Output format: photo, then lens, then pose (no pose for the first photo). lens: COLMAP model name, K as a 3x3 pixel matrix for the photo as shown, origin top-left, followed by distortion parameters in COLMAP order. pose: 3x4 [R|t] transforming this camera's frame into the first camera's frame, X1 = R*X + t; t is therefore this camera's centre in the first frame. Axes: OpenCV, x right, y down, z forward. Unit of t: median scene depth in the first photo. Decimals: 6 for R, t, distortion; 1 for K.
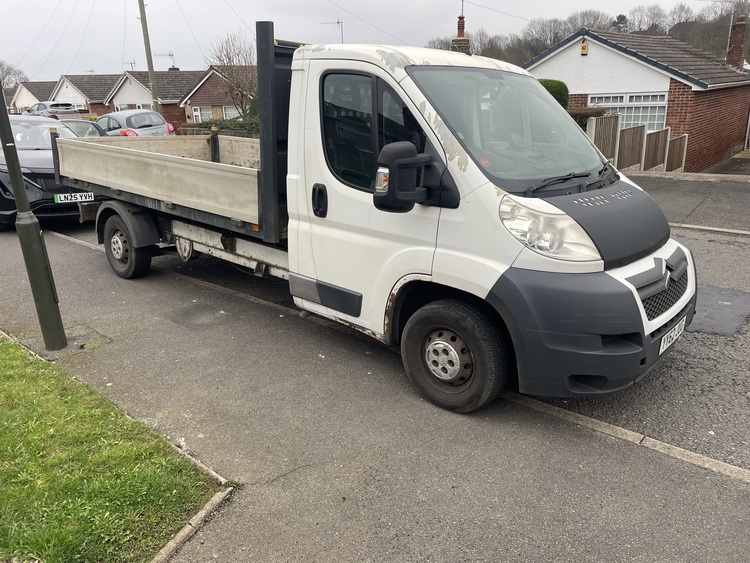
lens RADIAL K [[572.2, 0, 374.0], [0, 572.2, 284.5], [0, 0, 1]] dist [0.071364, -0.090647]
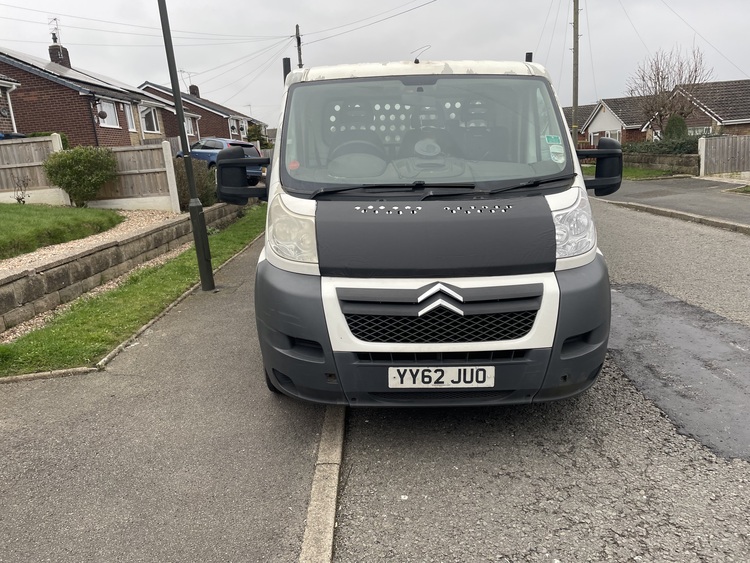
lens RADIAL K [[572.2, 0, 379.7], [0, 572.2, 305.2], [0, 0, 1]] dist [0.071364, -0.090647]
pose [[0.648780, 0.182505, -0.738767, 0.913015], [-0.192970, 0.978539, 0.072274, -0.050306], [0.736103, 0.095670, 0.670074, 0.332644]]
